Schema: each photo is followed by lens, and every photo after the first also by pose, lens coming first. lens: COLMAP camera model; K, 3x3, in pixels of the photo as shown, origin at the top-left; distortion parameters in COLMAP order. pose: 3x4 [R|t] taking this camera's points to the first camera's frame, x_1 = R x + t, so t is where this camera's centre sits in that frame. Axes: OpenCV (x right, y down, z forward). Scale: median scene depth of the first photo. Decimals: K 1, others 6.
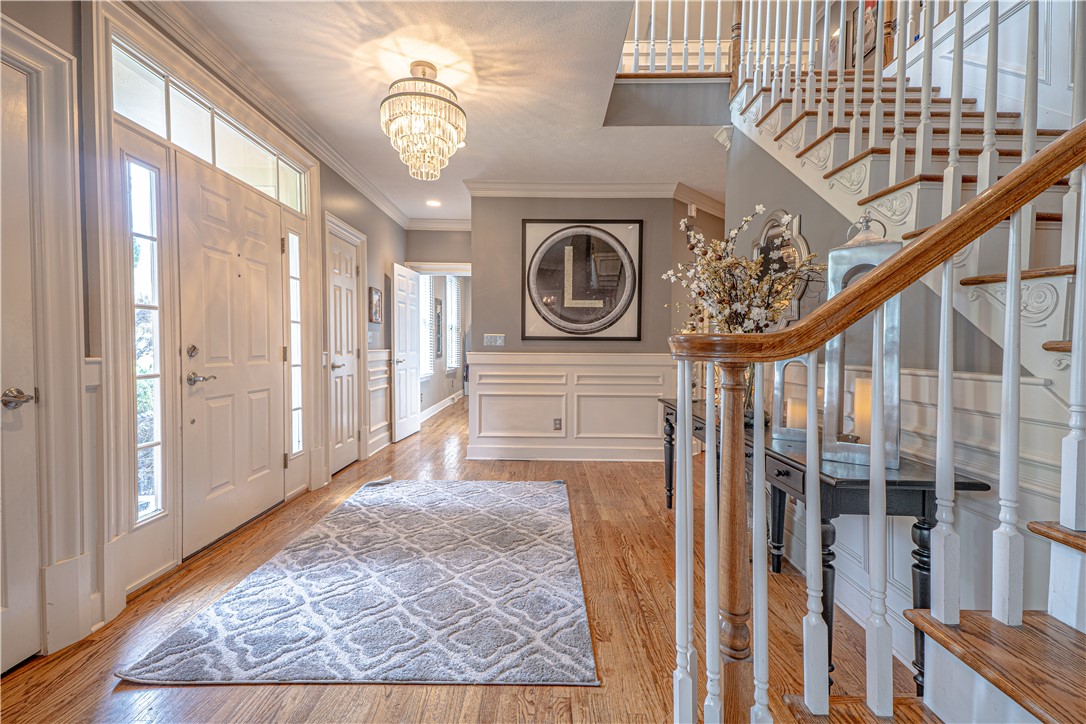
lens RADIAL K [[473.7, 0, 544.8], [0, 473.7, 359.7], [0, 0, 1]] dist [0.052135, -0.019209]
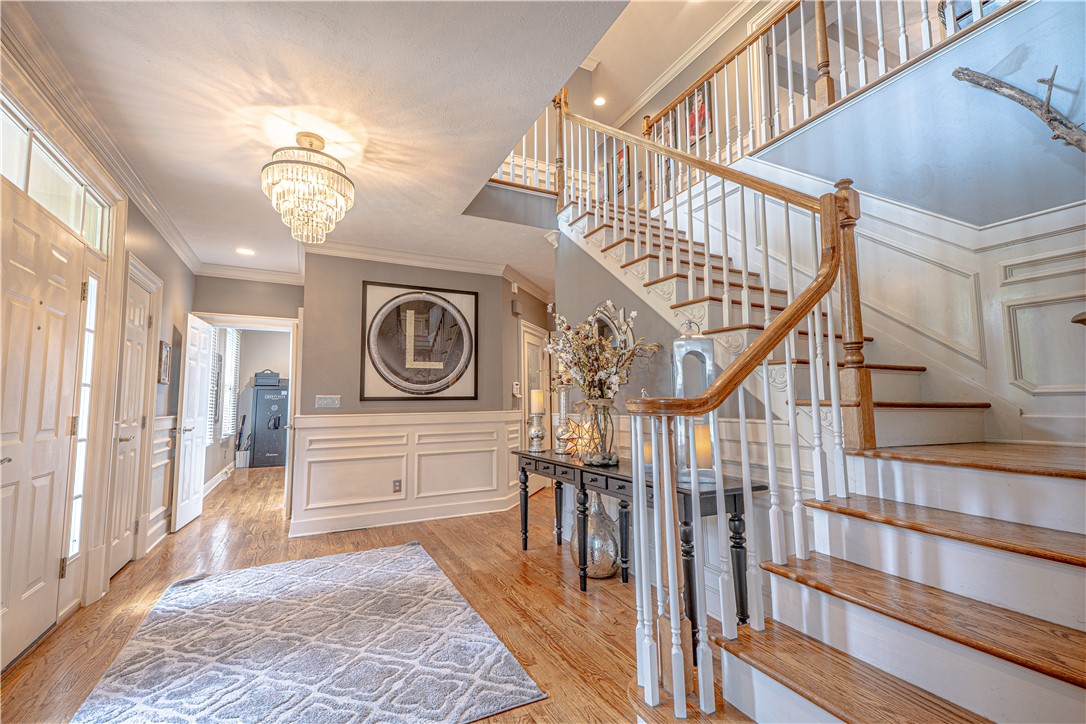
lens RADIAL K [[473.7, 0, 544.8], [0, 473.7, 359.7], [0, 0, 1]] dist [0.052135, -0.019209]
pose [[0.892567, 0.022194, 0.450368, -0.235936], [0.031929, 0.993170, -0.112223, -0.005745], [-0.449783, 0.114547, 0.885762, -0.072764]]
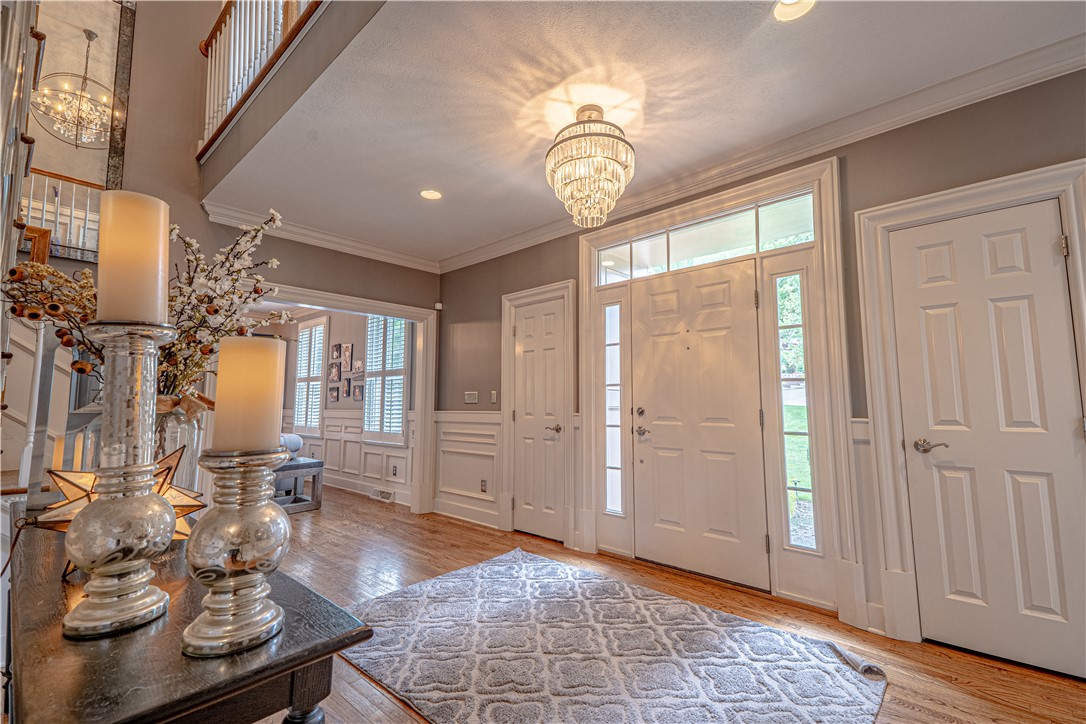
lens RADIAL K [[473.7, 0, 544.8], [0, 473.7, 359.7], [0, 0, 1]] dist [0.052135, -0.019209]
pose [[-0.672543, -0.078706, -0.735861, 0.422846], [-0.030001, 0.996411, -0.079153, -0.041302], [0.739450, -0.031157, -0.672490, 1.417305]]
